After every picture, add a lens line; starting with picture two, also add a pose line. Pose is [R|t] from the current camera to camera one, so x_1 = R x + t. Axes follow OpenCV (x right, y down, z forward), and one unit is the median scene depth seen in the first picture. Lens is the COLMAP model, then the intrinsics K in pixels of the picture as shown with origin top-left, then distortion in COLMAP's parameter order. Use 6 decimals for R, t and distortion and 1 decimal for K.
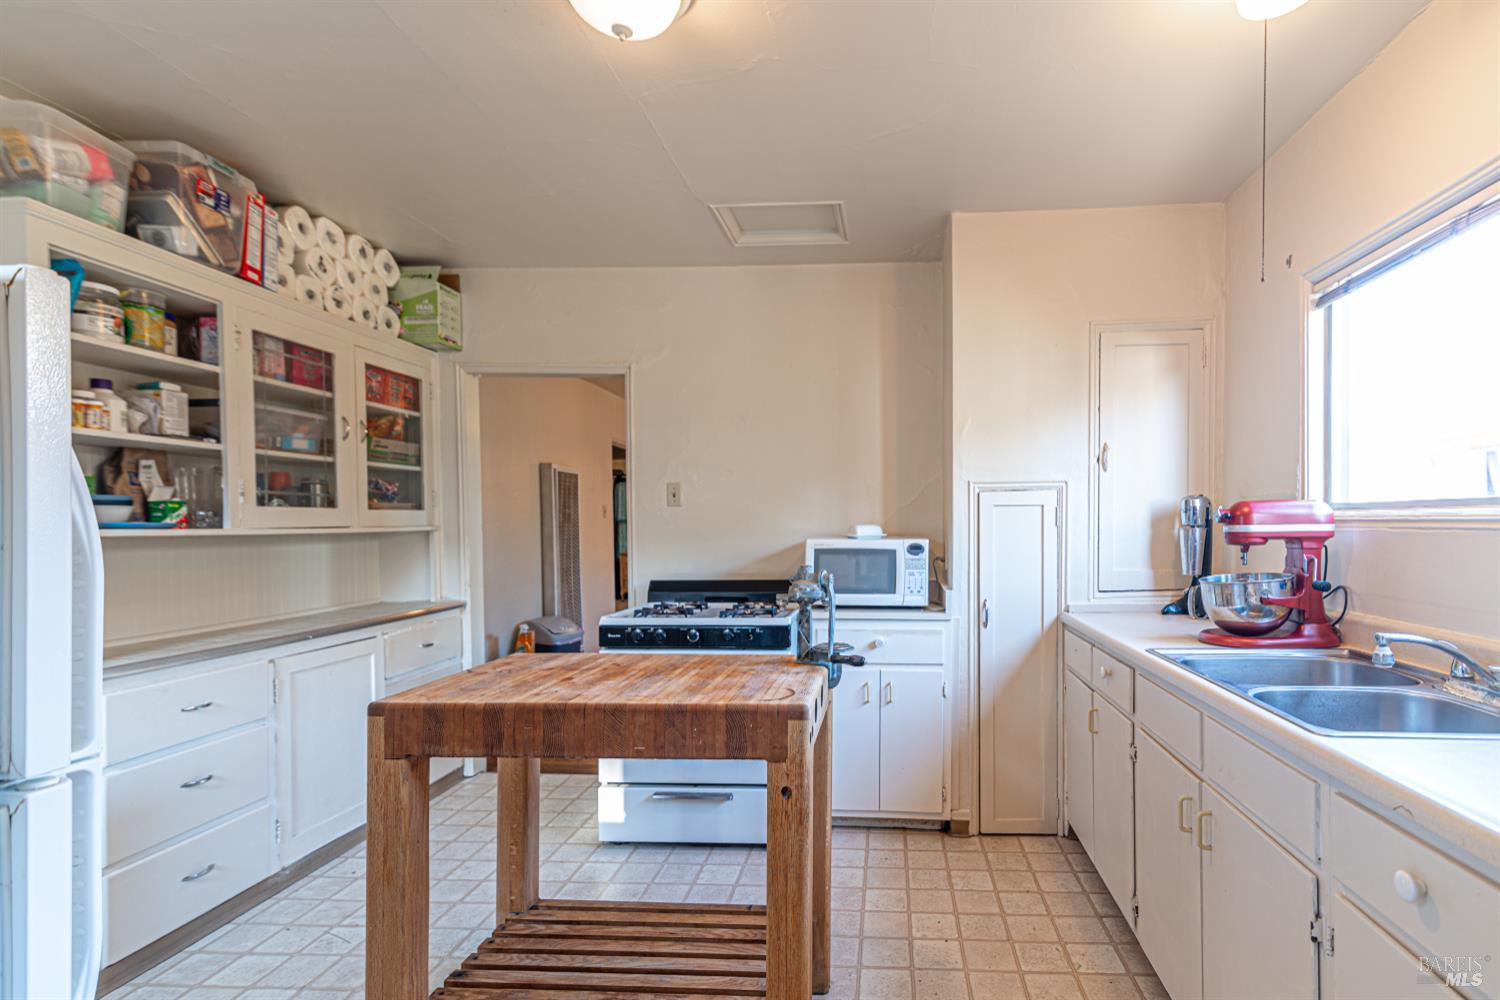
lens RADIAL K [[719.1, 0, 823.4], [0, 719.1, 531.7], [0, 0, 1]] dist [-0.000039, -0.000072]
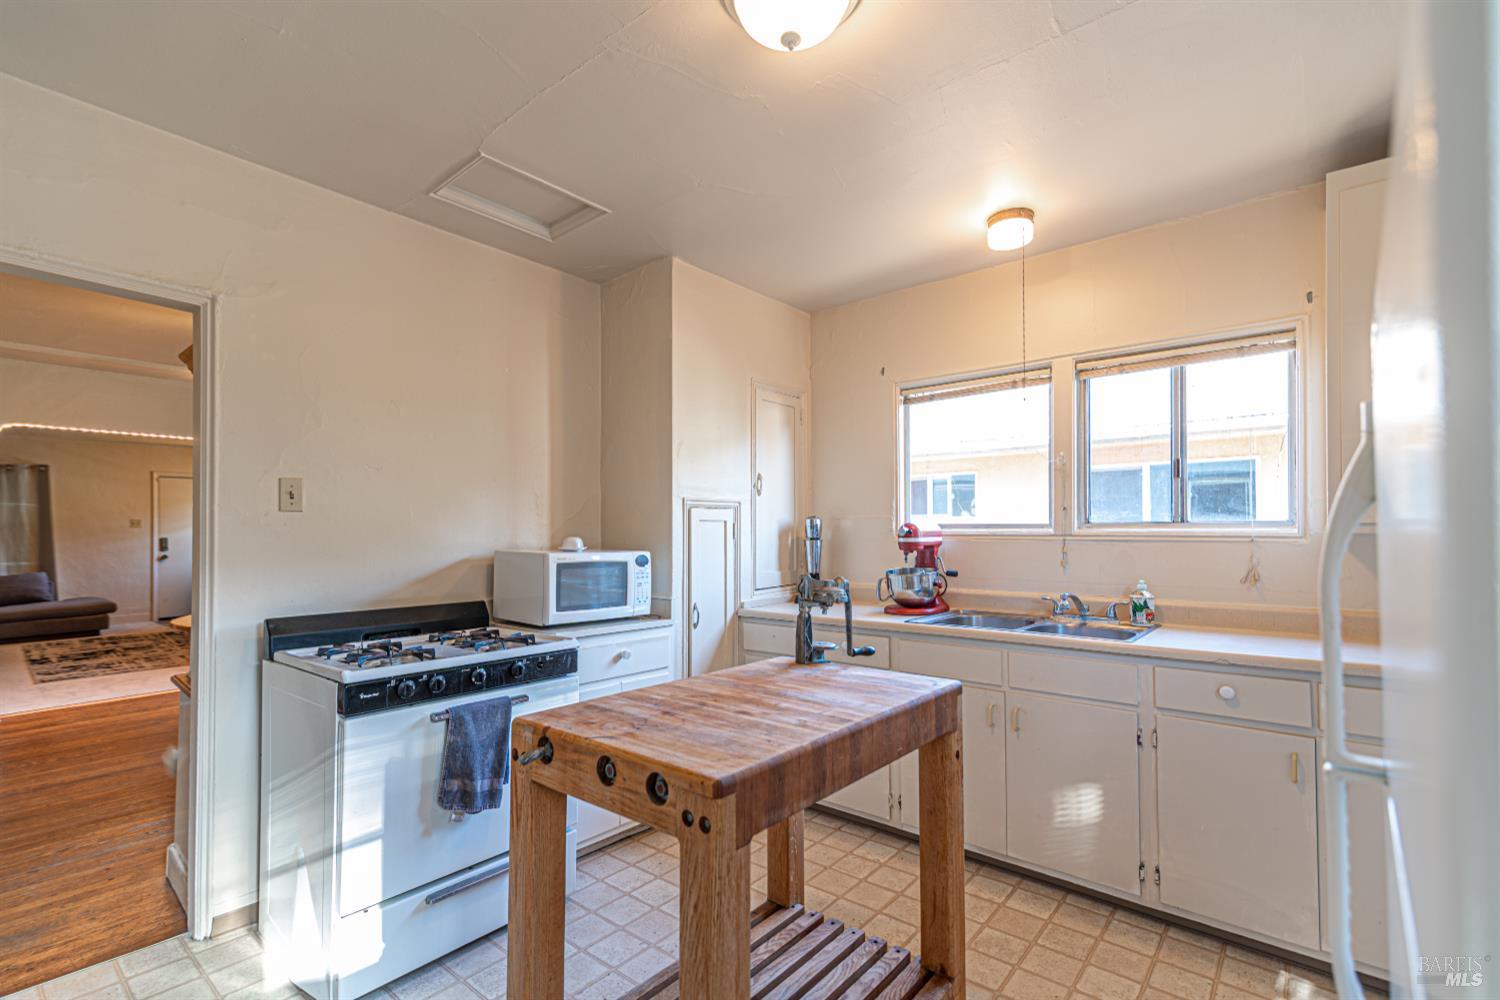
lens RADIAL K [[698.9, 0, 758.1], [0, 698.9, 517.9], [0, 0, 1]] dist [-0.001643, -0.000577]
pose [[0.575051, 0.021664, 0.817831, -0.626285], [0.007390, 0.999471, -0.031672, -0.004830], [-0.818085, 0.024257, 0.574586, 0.285972]]
